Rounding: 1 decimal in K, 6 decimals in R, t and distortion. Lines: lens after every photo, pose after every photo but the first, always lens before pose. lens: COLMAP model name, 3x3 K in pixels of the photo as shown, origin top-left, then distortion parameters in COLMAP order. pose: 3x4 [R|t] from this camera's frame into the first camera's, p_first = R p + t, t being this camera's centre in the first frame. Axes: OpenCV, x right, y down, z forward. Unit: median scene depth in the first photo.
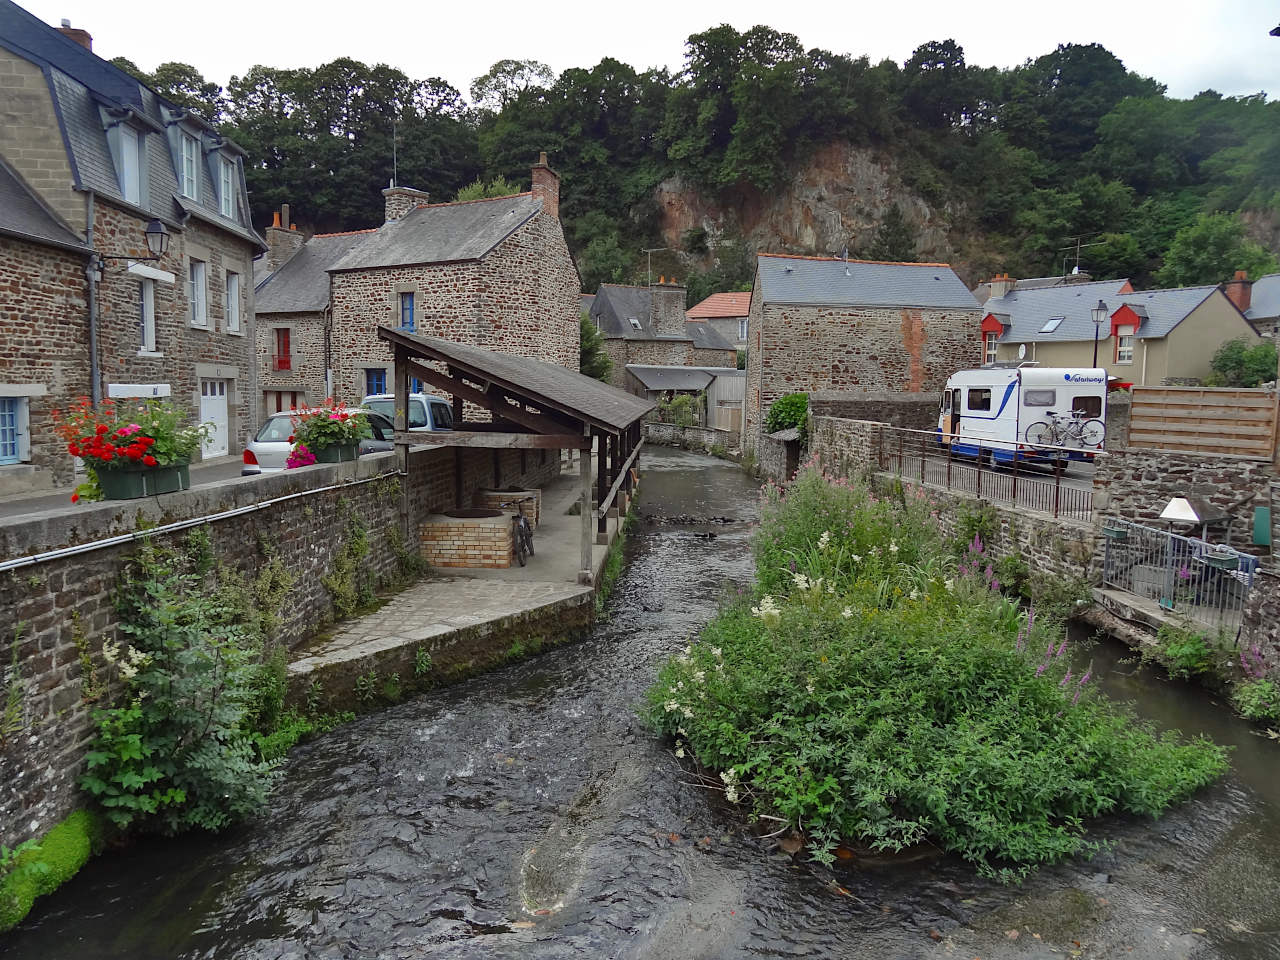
lens RADIAL K [[966.9, 0, 640.0], [0, 966.9, 480.0], [0, 0, 1]] dist [0.001541, 0.004032]
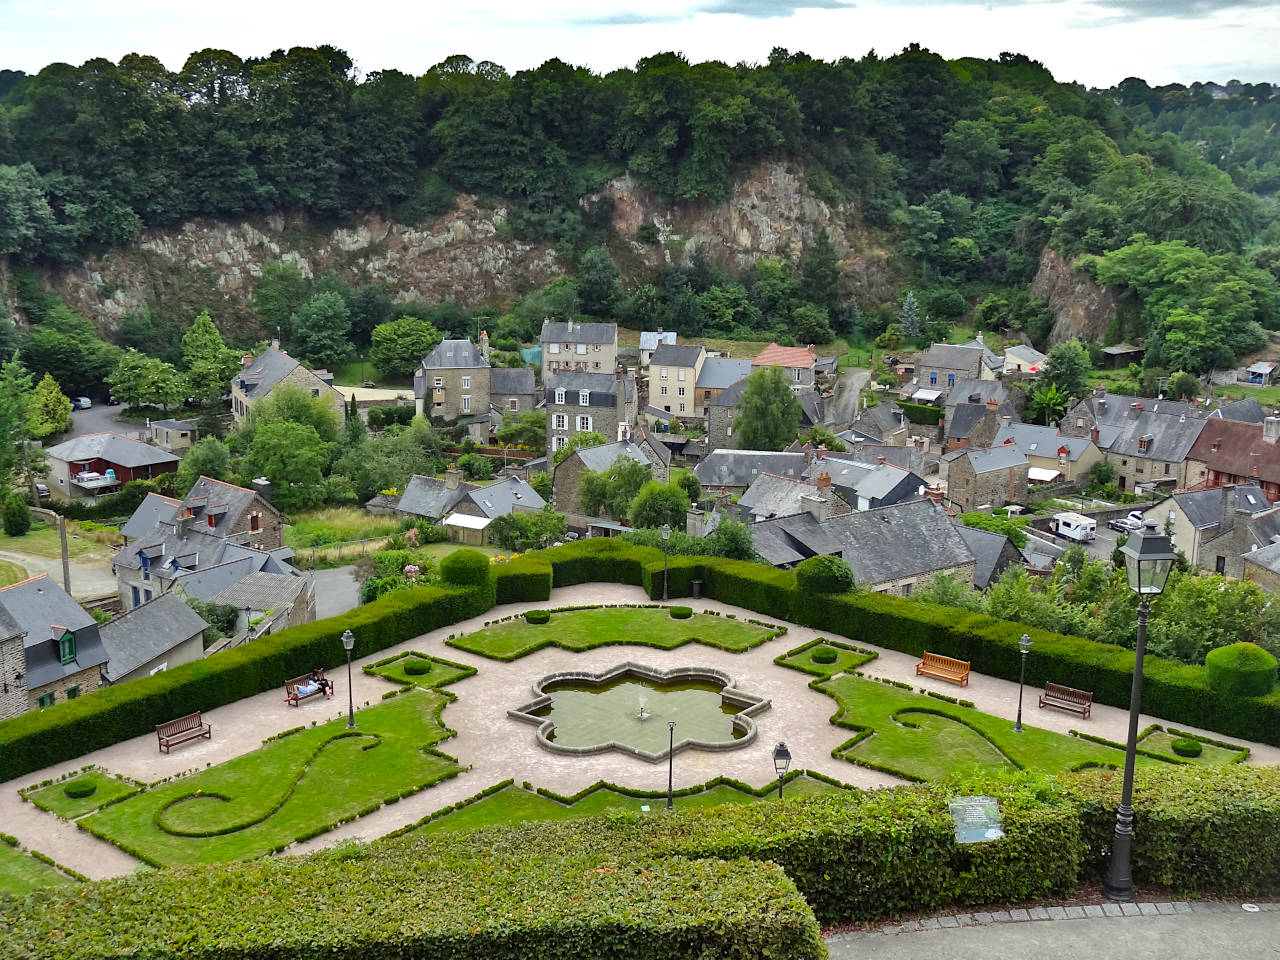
lens RADIAL K [[1510.6, 0, 640.0], [0, 1510.6, 480.0], [0, 0, 1]] dist [0.004067, 0.000375]
pose [[0.933910, -0.085276, 0.347189, -0.638979], [0.035992, 0.988628, 0.146011, -0.226485], [-0.355692, -0.123866, 0.926359, -0.774122]]
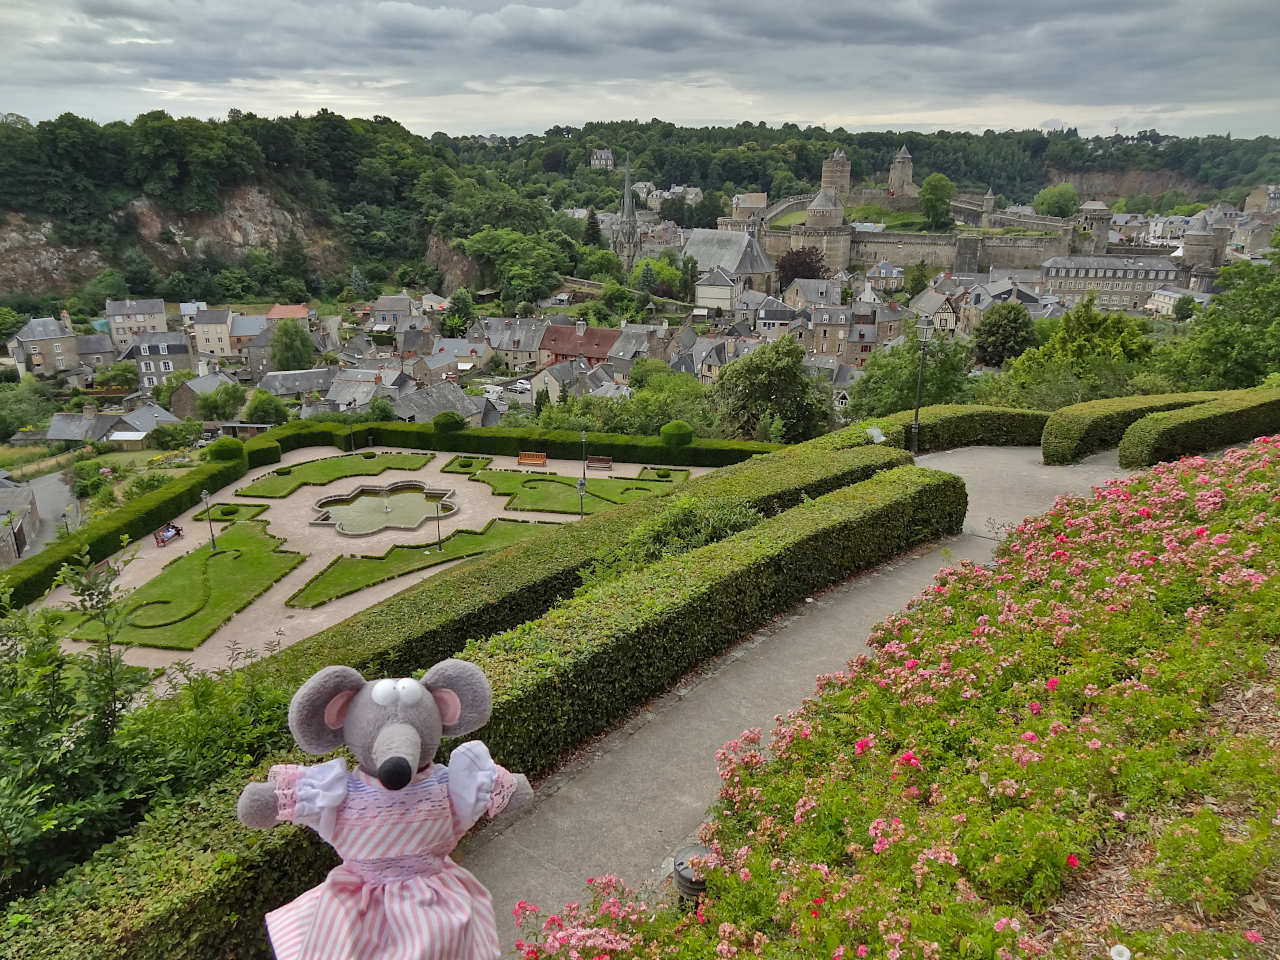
lens RADIAL K [[888.8, 0, 640.0], [0, 888.8, 480.0], [0, 0, 1]] dist [-0.004091, 0.006483]
pose [[0.629964, -0.267122, 0.729240, -0.721961], [0.074500, 0.955442, 0.285623, -0.228923], [-0.773042, -0.125604, 0.621795, -0.758559]]
